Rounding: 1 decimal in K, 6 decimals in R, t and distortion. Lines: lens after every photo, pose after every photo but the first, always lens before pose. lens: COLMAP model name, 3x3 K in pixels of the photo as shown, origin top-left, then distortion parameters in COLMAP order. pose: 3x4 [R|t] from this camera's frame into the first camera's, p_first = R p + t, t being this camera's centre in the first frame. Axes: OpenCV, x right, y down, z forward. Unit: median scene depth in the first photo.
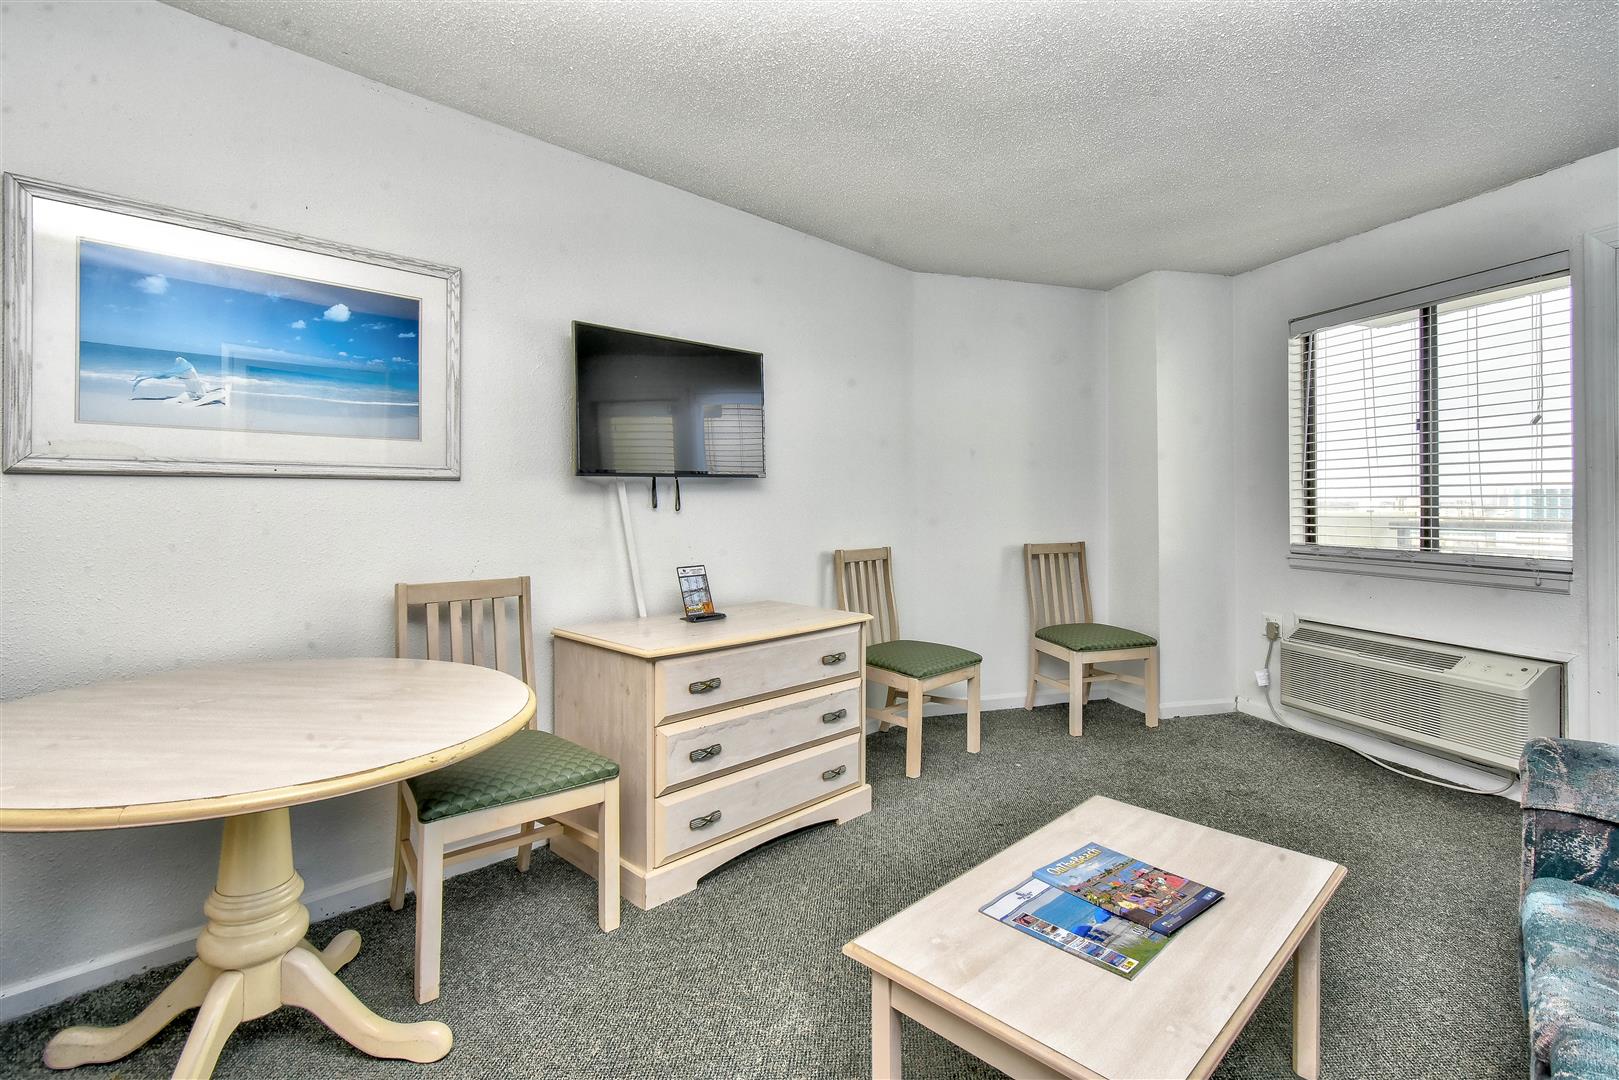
lens RADIAL K [[780.3, 0, 809.9], [0, 780.3, 503.2], [0, 0, 1]] dist [0.001031, -0.000815]
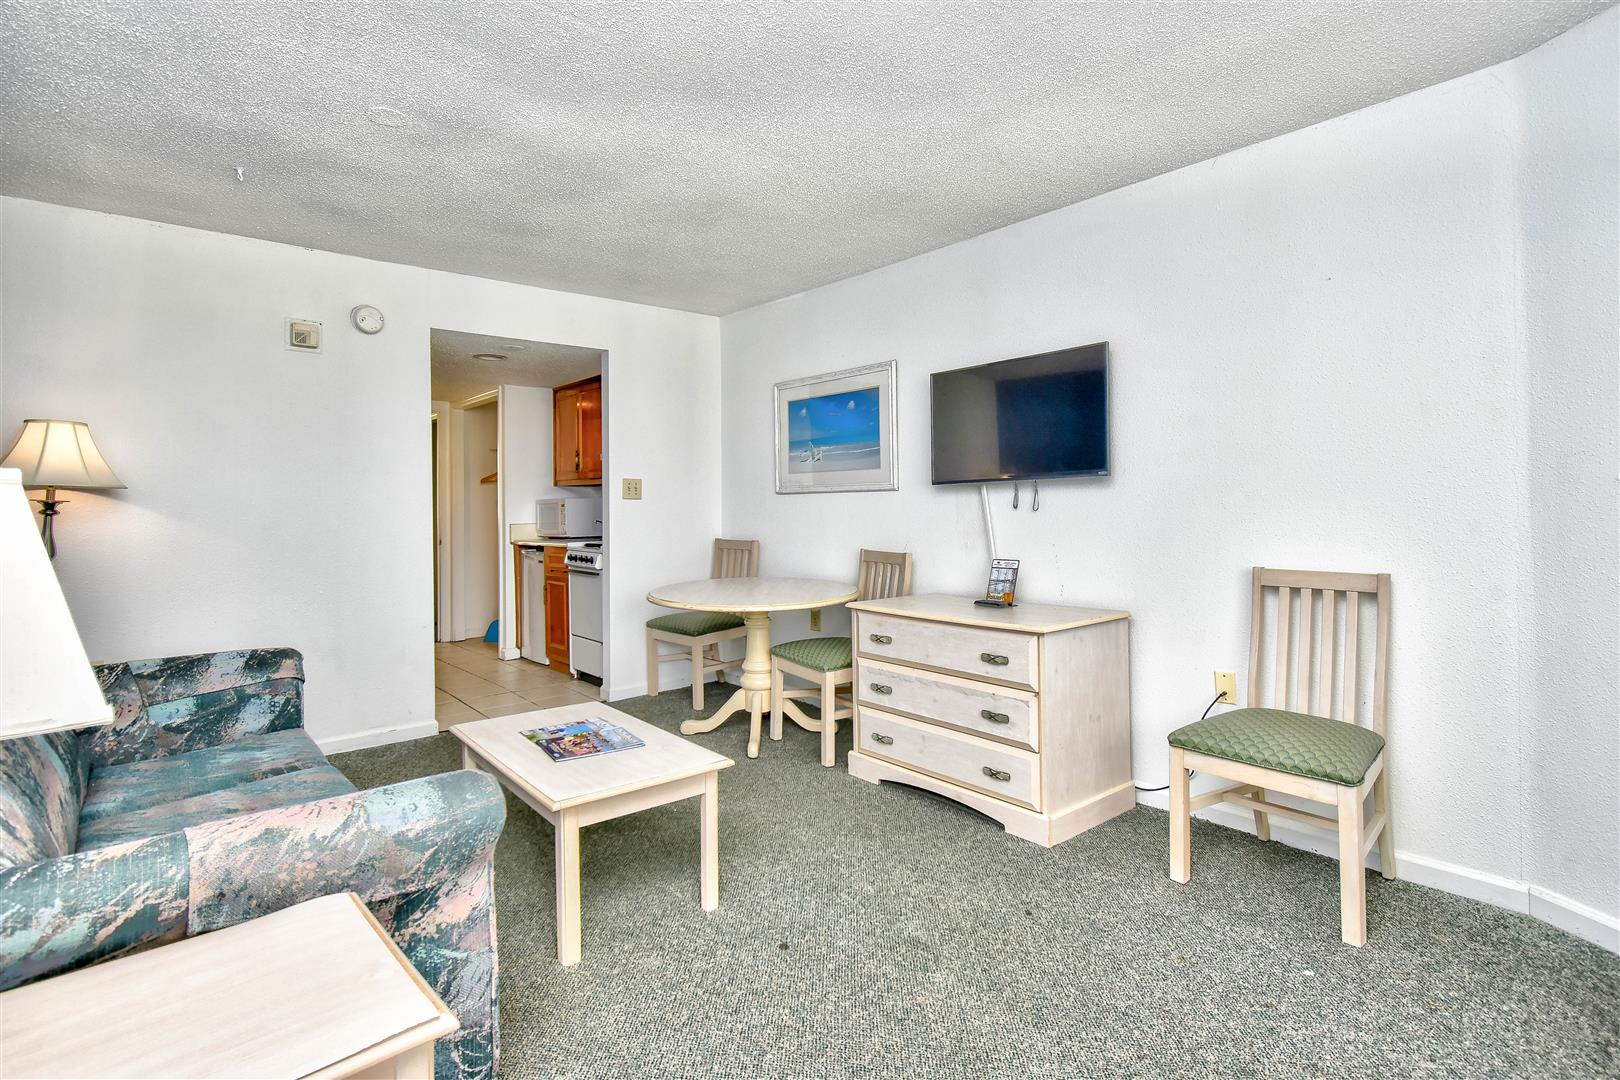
lens RADIAL K [[797.8, 0, 799.2], [0, 797.8, 511.2], [0, 0, 1]] dist [0.000507, -0.002180]
pose [[-0.120990, 0.006666, -0.992631, 1.025135], [0.005977, 0.999964, 0.005987, 0.001822], [0.992636, -0.005209, -0.121026, 0.837768]]
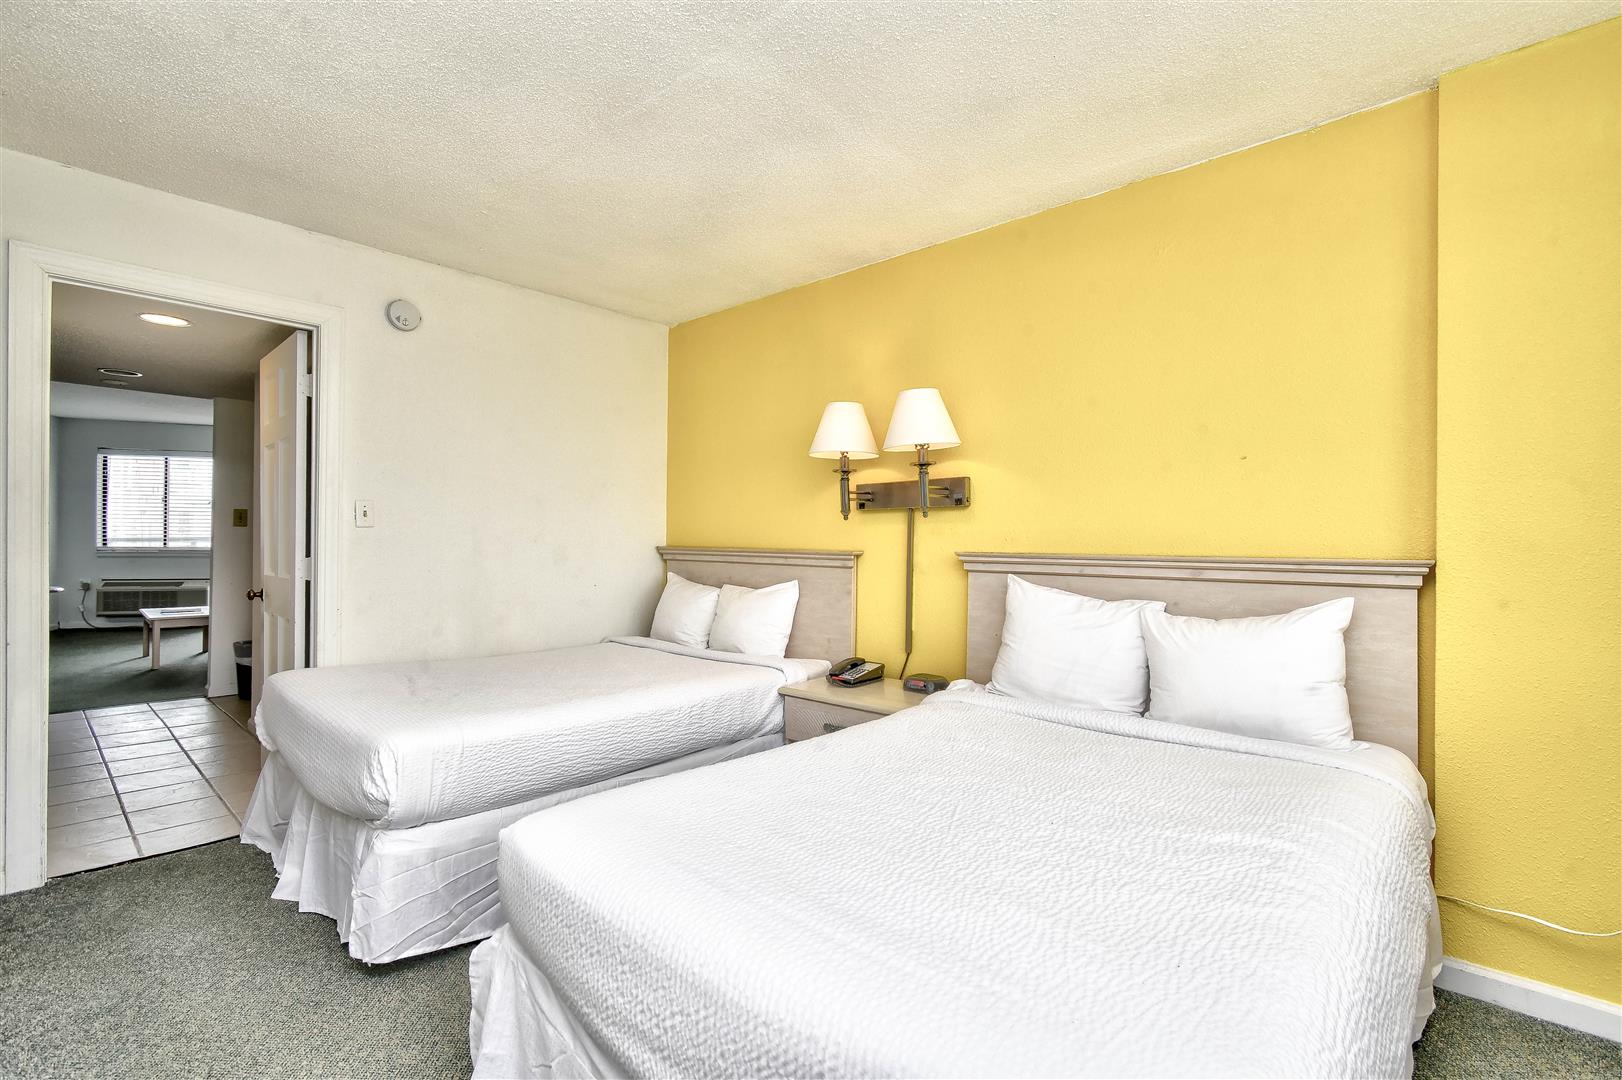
lens RADIAL K [[725.0, 0, 812.1], [0, 725.0, 542.2], [0, 0, 1]] dist [-0.002986, -0.002497]
pose [[-0.026572, -0.006866, 0.999623, -2.067174], [-0.017413, 0.999828, 0.006405, -0.014031], [-0.999495, -0.017237, -0.026687, -1.371839]]
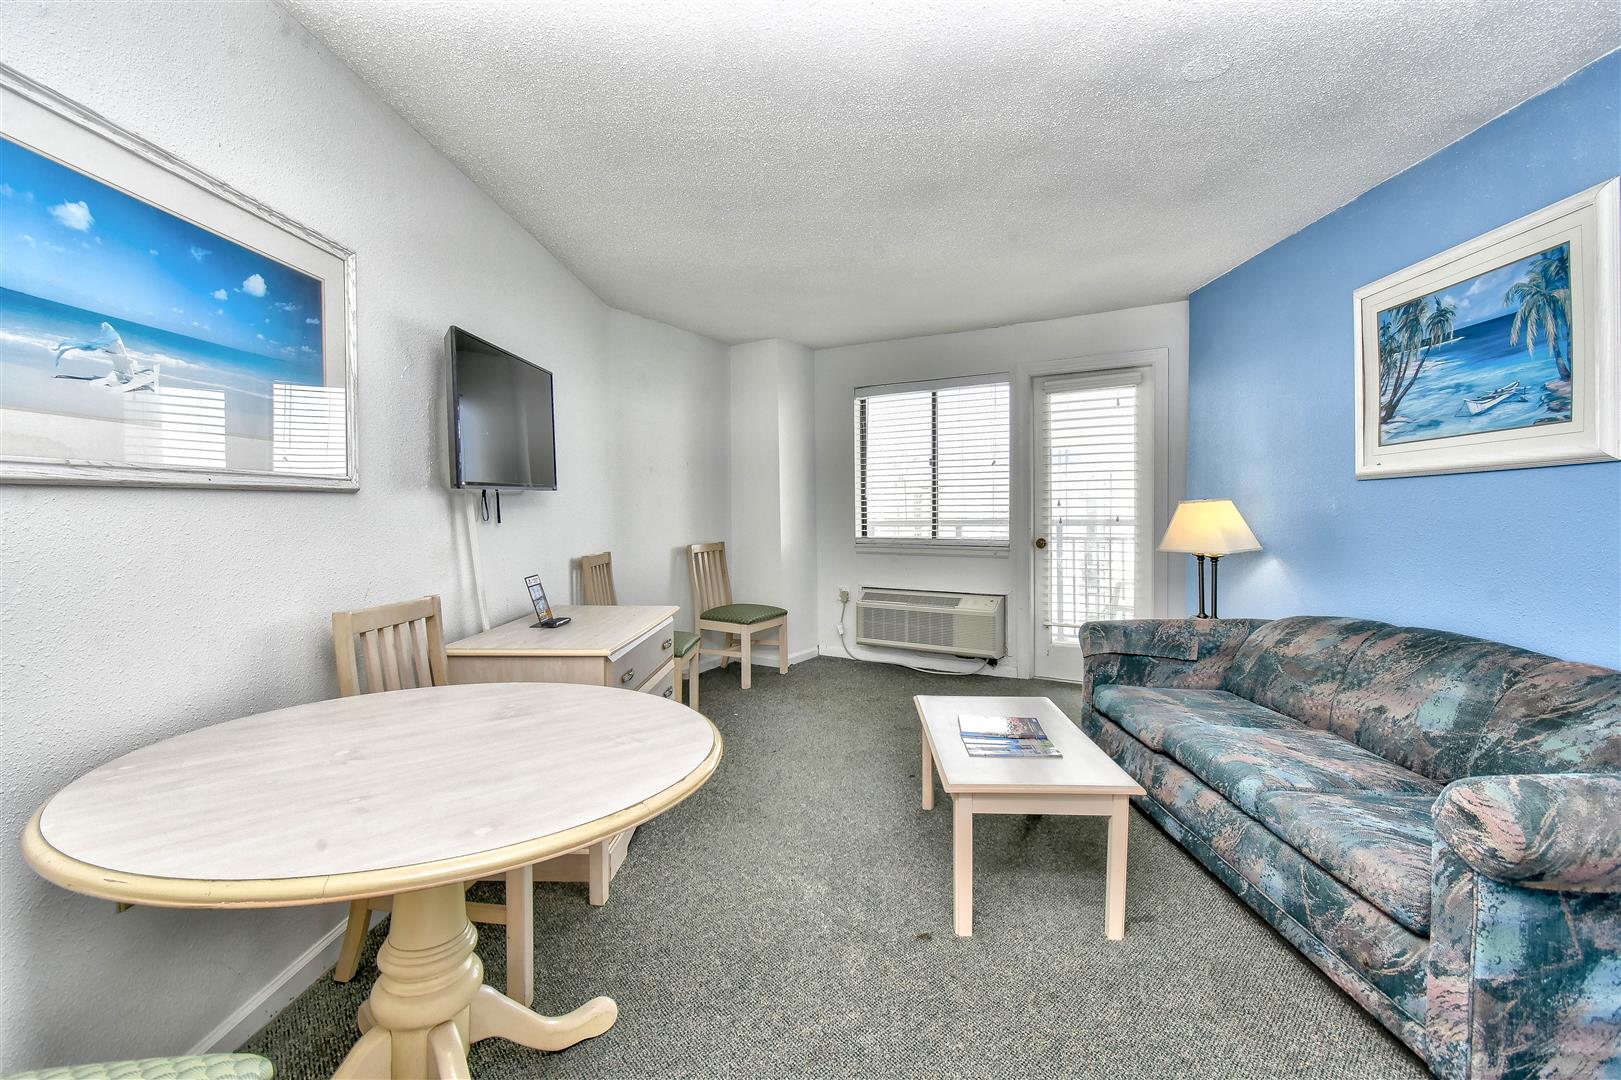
lens RADIAL K [[724.6, 0, 813.0], [0, 724.6, 531.0], [0, 0, 1]] dist [-0.002986, -0.002497]
pose [[0.736904, -0.026881, 0.675462, -0.521772], [0.007388, 0.999470, 0.031715, -0.006683], [-0.675957, -0.018381, 0.736712, 0.041100]]
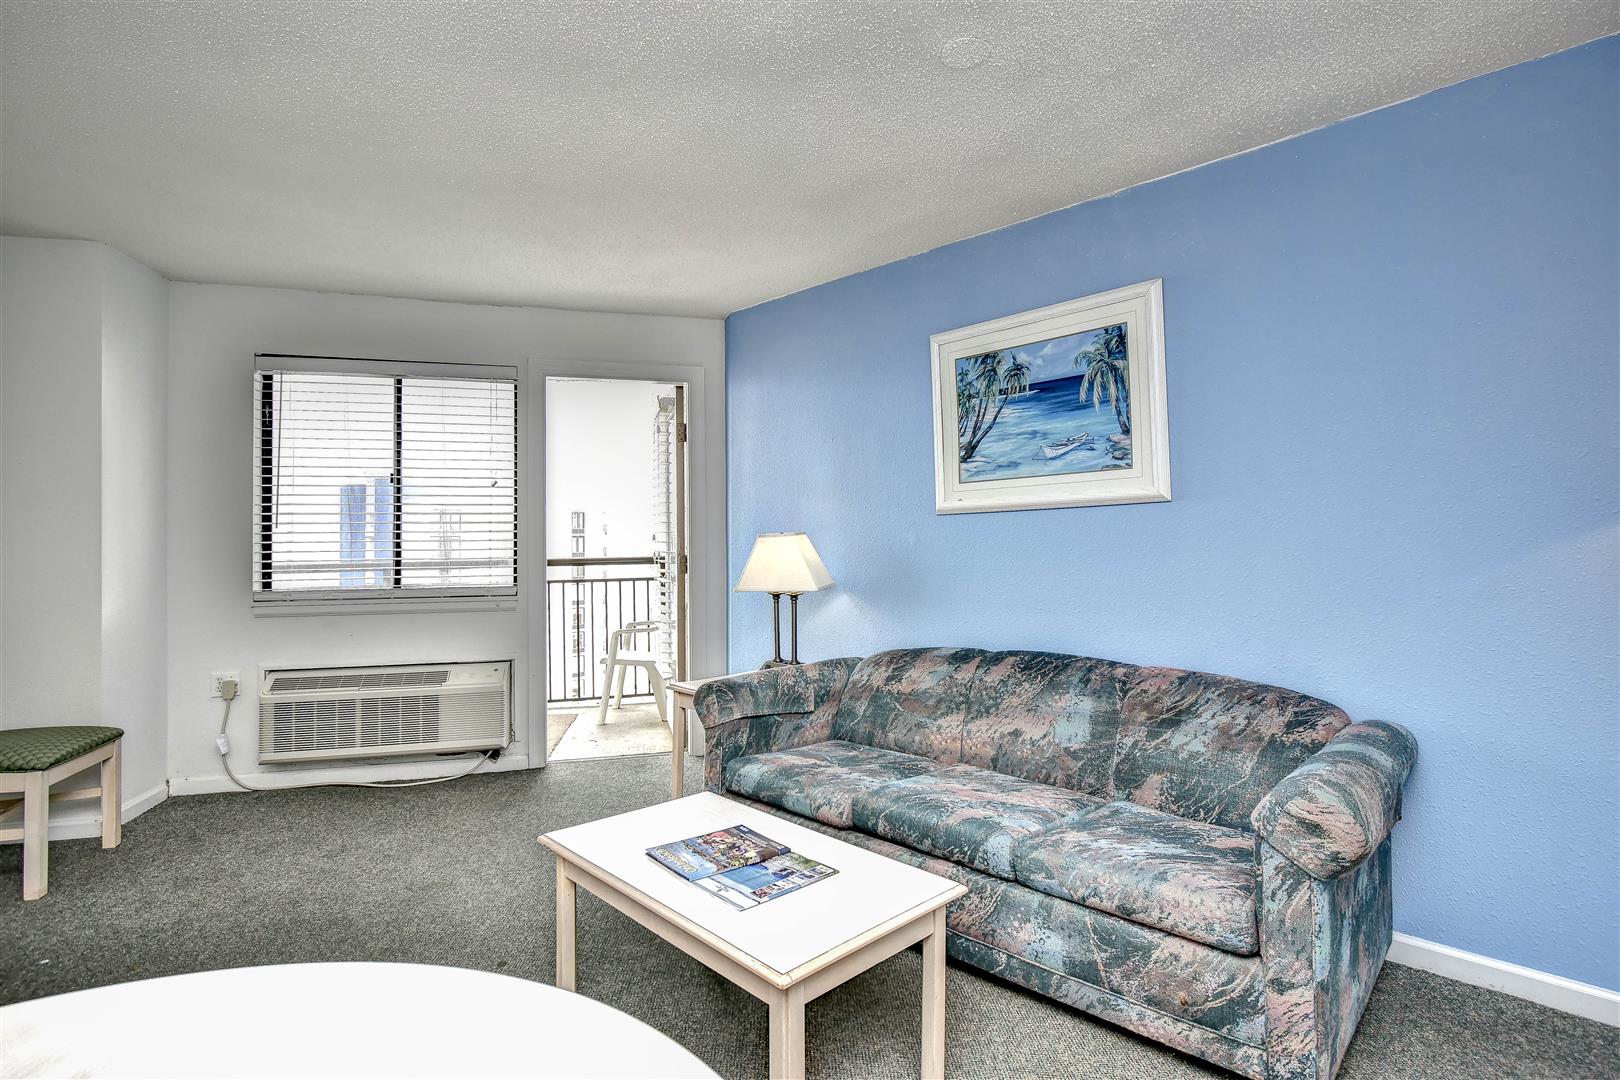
lens RADIAL K [[797.8, 0, 820.7], [0, 797.8, 524.3], [0, 0, 1]] dist [0.000507, -0.002180]
pose [[0.011079, 0.022407, 0.999688, -0.451690], [0.009102, 0.999705, -0.022508, -0.001329], [-0.999897, 0.009349, 0.010872, 0.420139]]
